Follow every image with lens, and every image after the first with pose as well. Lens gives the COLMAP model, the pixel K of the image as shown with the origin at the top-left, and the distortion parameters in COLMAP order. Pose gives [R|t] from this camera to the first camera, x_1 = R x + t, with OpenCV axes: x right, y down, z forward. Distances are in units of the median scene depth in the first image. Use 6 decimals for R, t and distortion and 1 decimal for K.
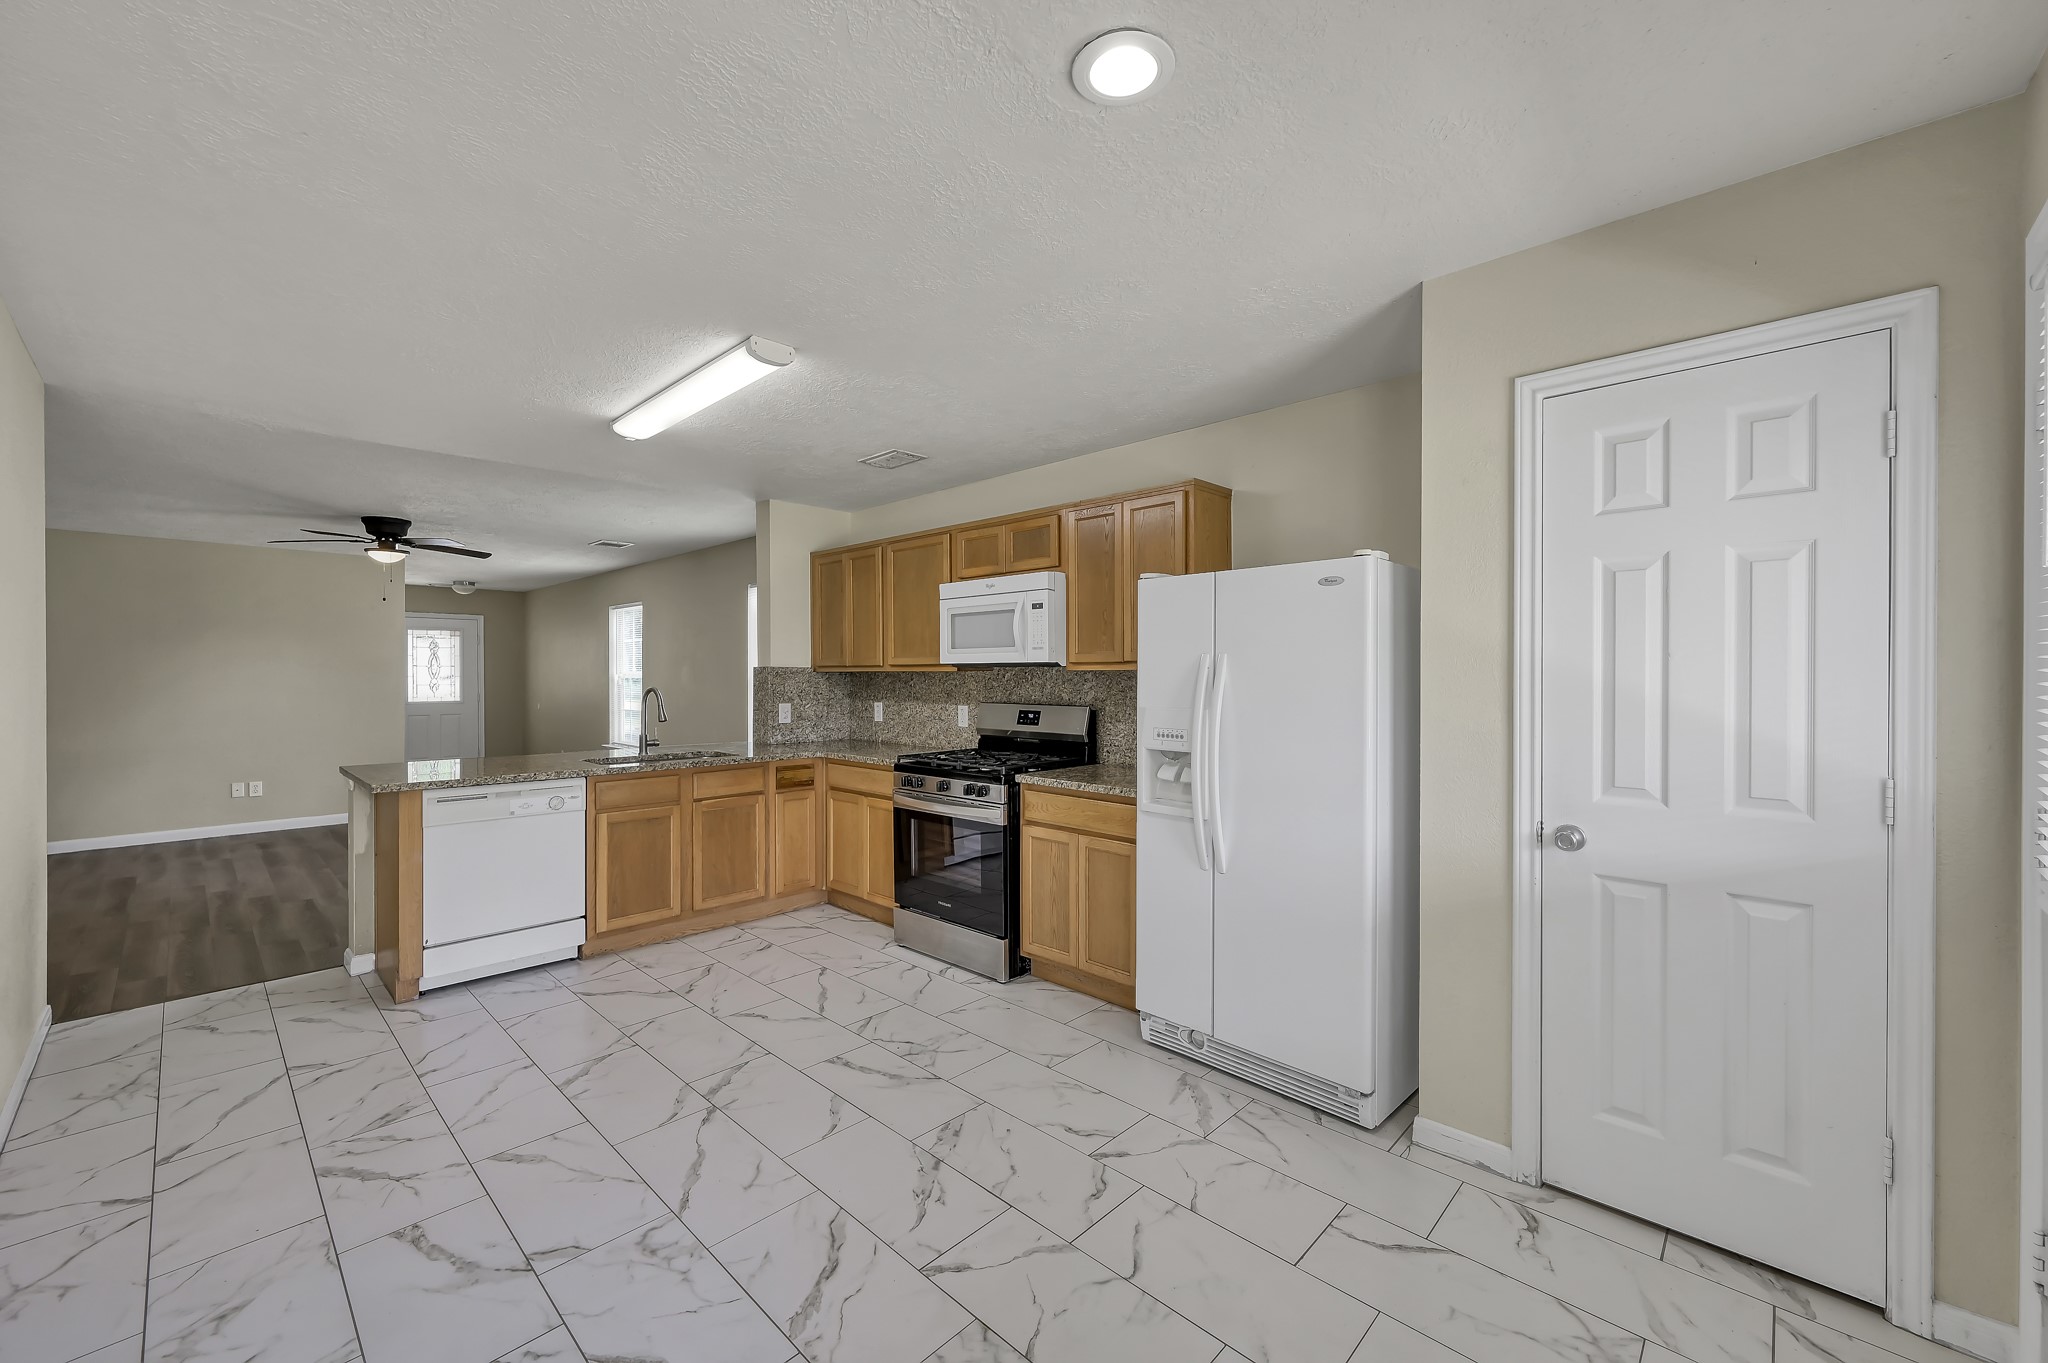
lens RADIAL K [[806.7, 0, 1025.6], [0, 806.7, 679.3], [0, 0, 1]] dist [0.000775, -0.000072]
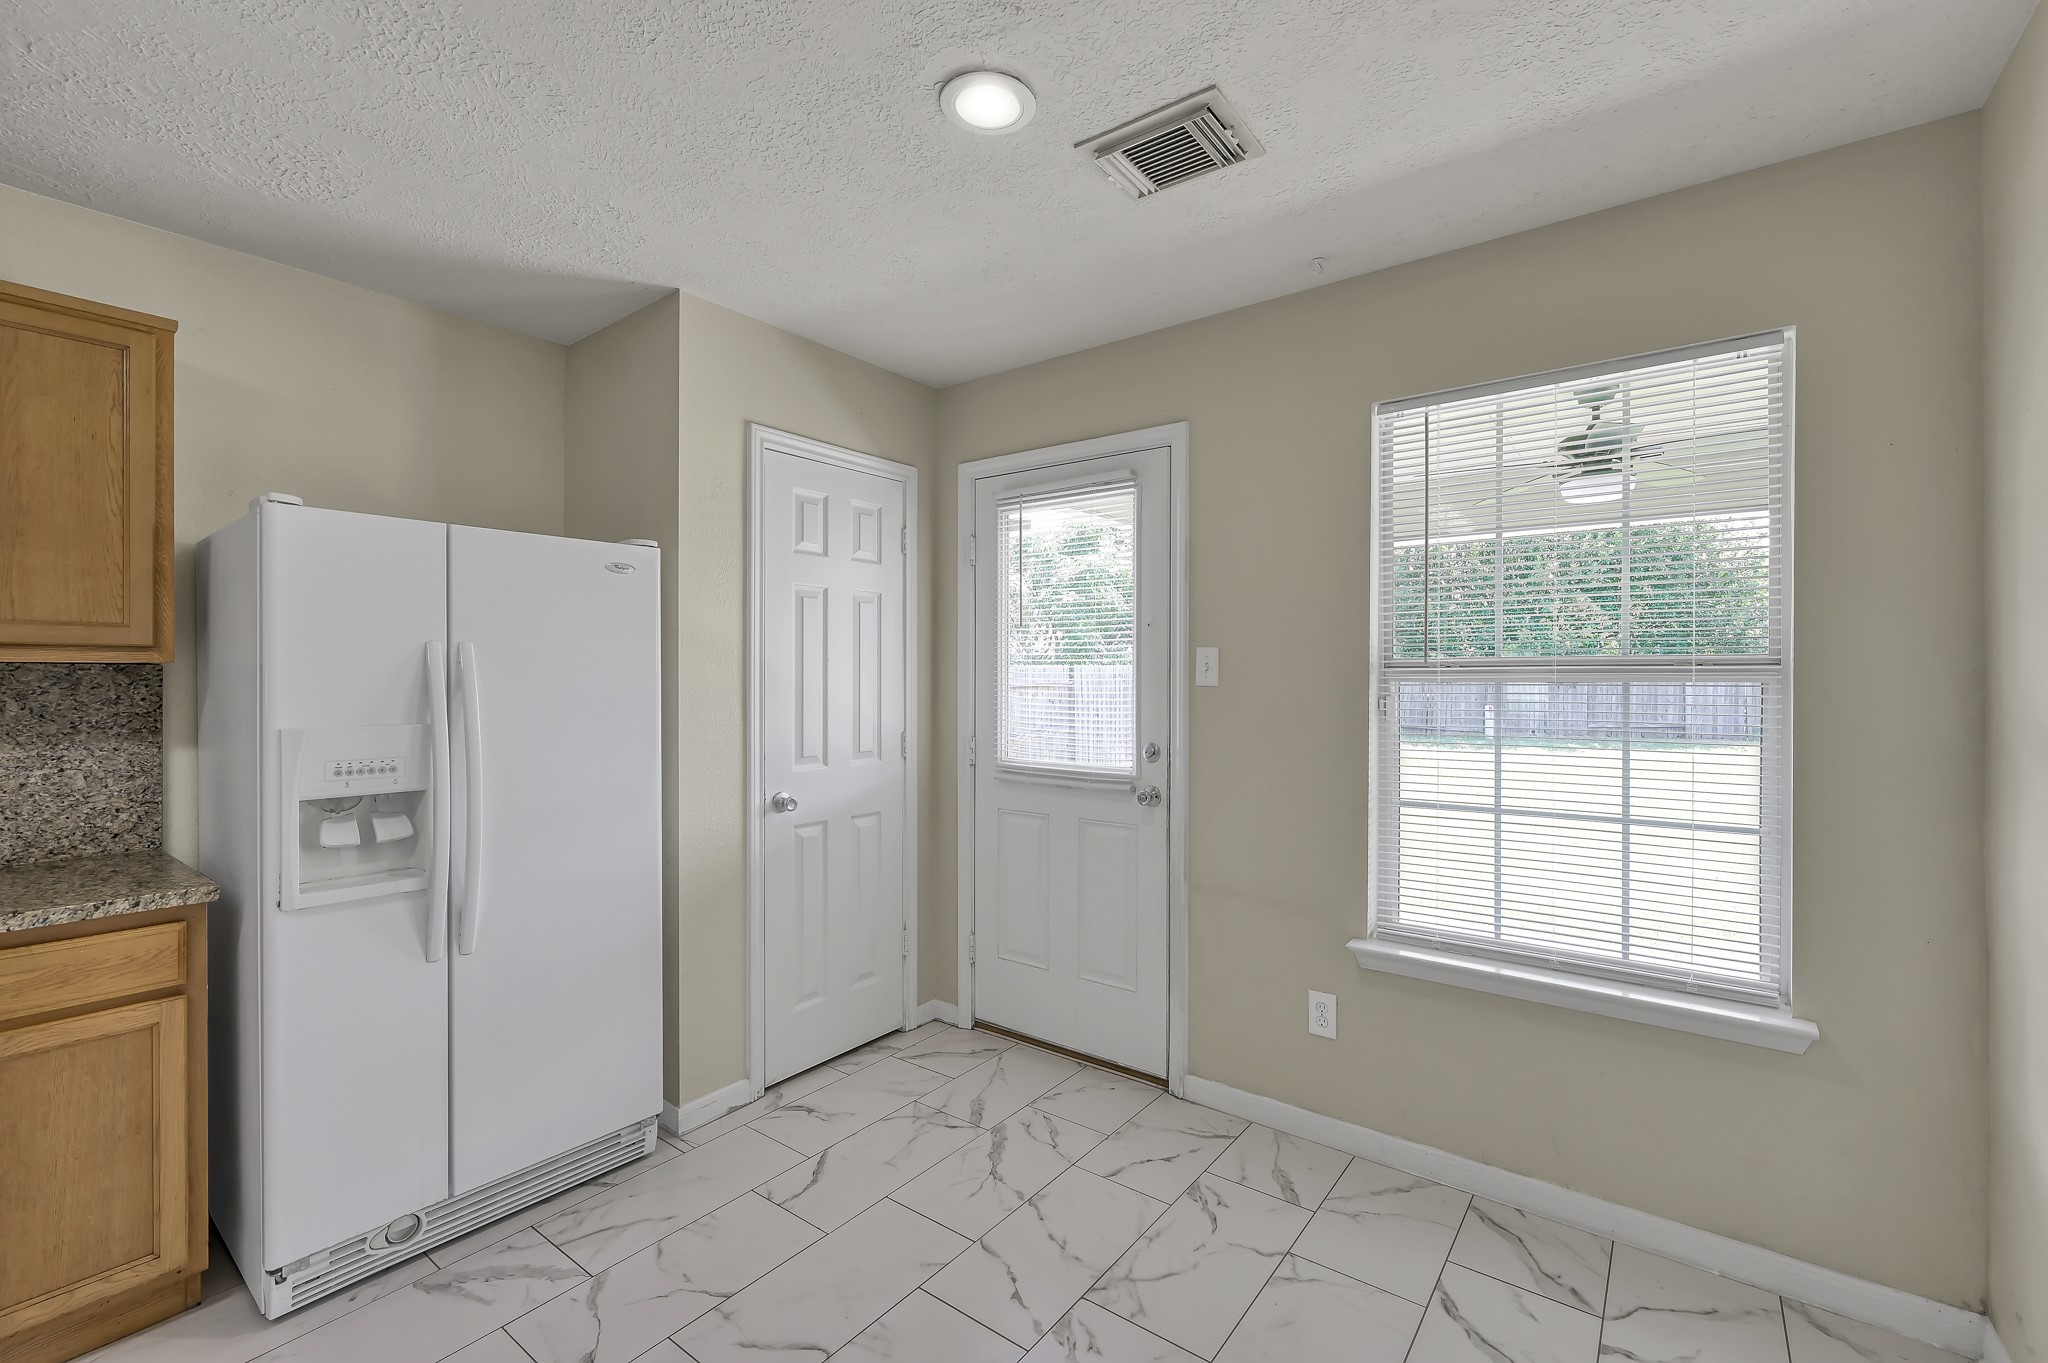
lens RADIAL K [[873.9, 0, 1024.0], [0, 873.9, 681.5], [0, 0, 1]] dist [-0.000195, 0.000283]
pose [[-0.113320, -0.005030, 0.993546, -0.384421], [0.005836, 0.999967, 0.005728, 0.000313], [-0.993541, 0.006447, -0.113287, 0.405704]]
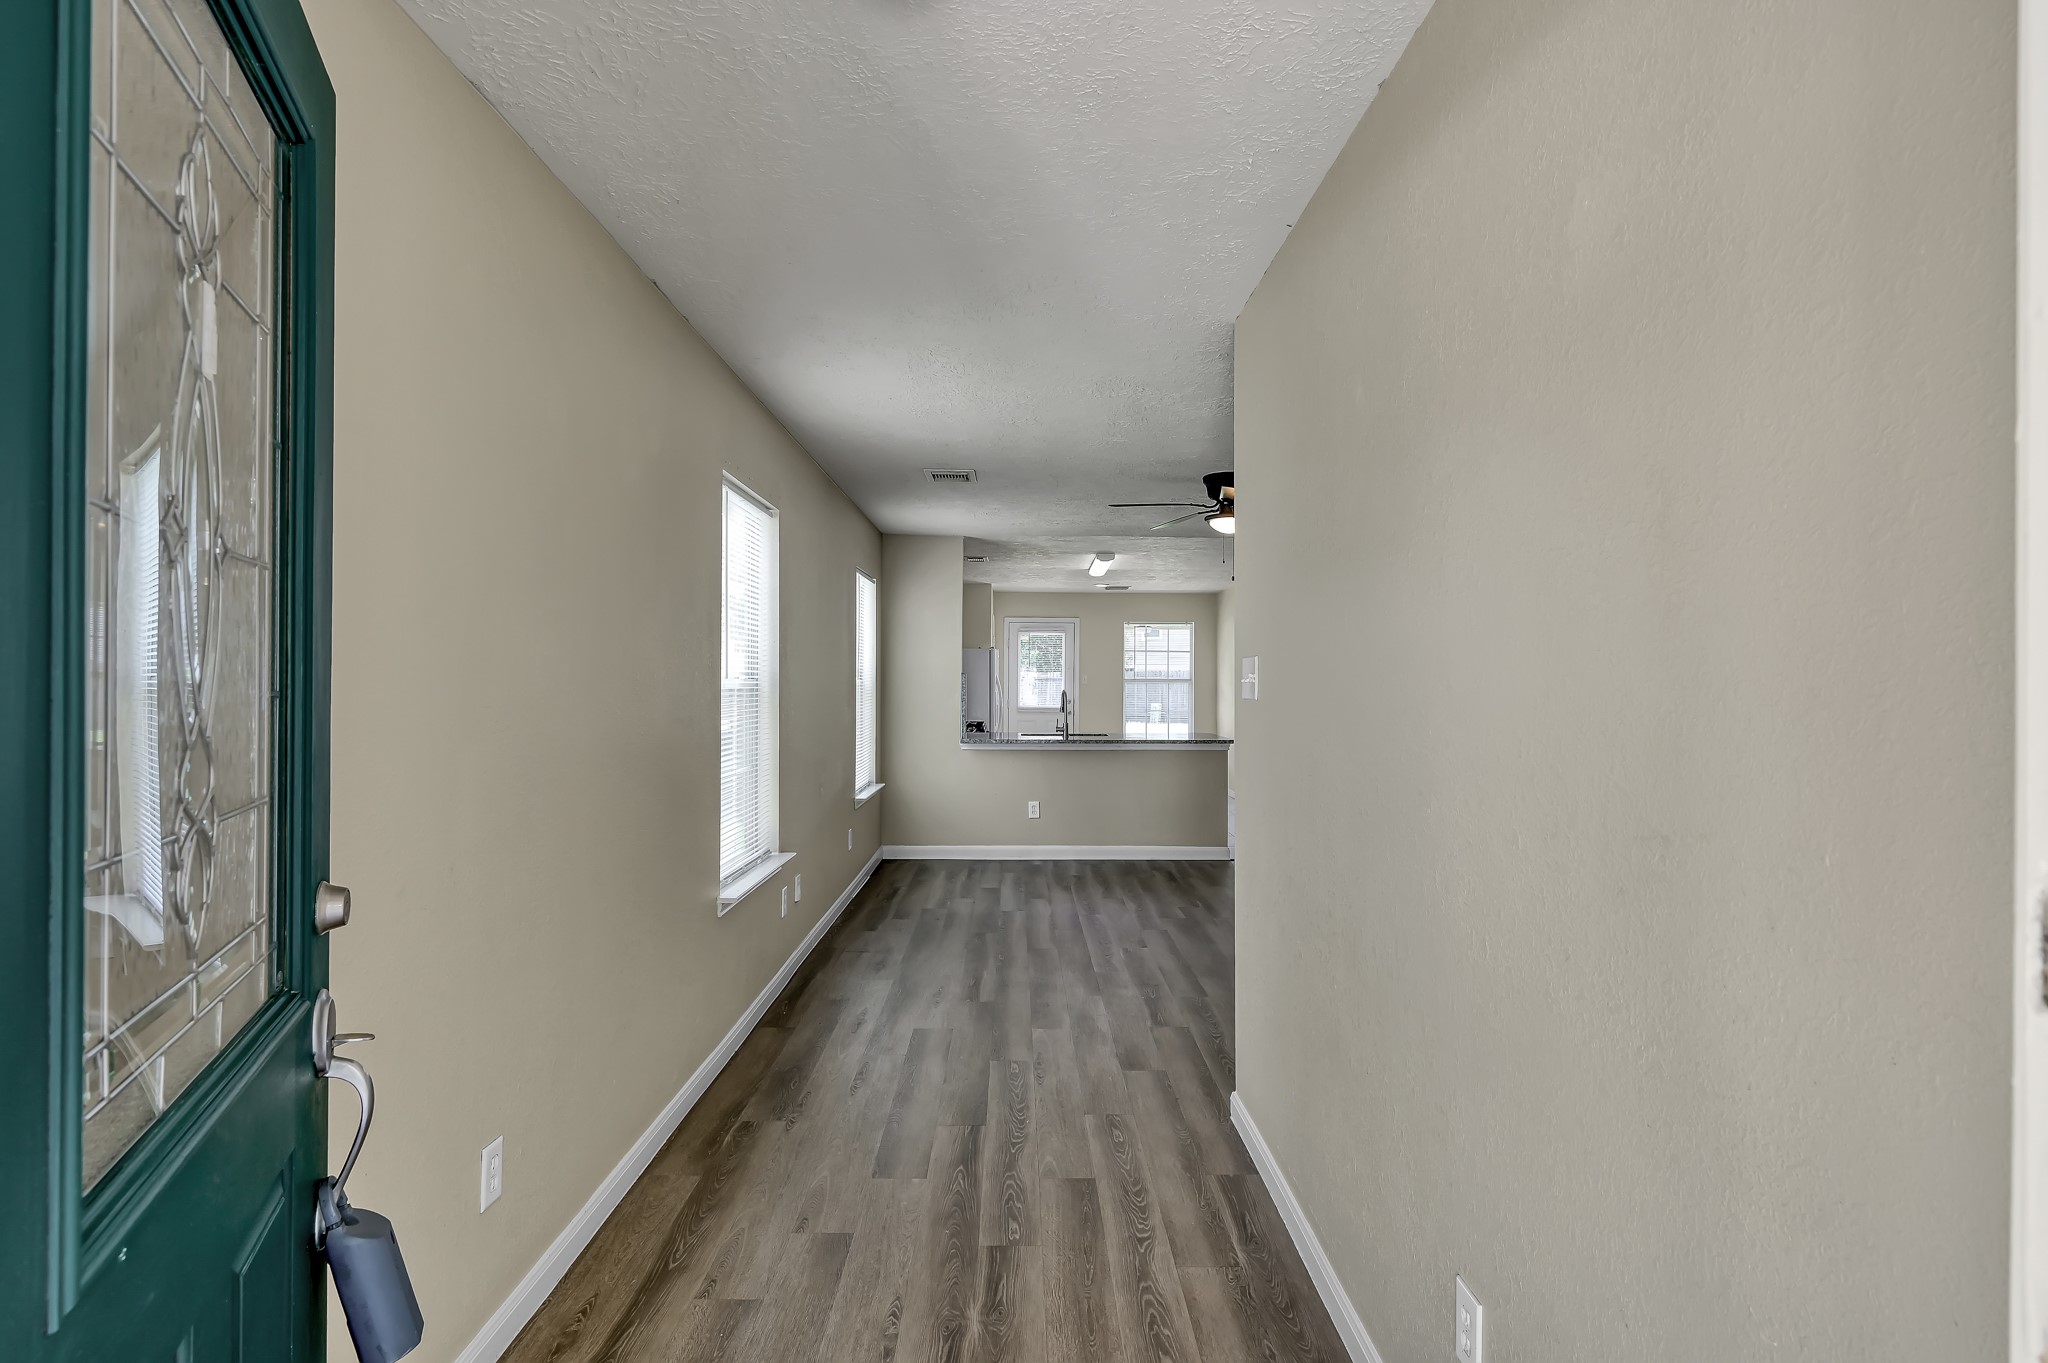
lens RADIAL K [[1050.4, 0, 1030.3], [0, 1050.4, 679.6], [0, 0, 1]] dist [-0.000430, -0.000003]
pose [[-0.698696, -0.001886, 0.715416, -1.994059], [-0.000059, 0.999997, 0.002579, -0.014978], [-0.715419, 0.001760, -0.698694, 2.653502]]
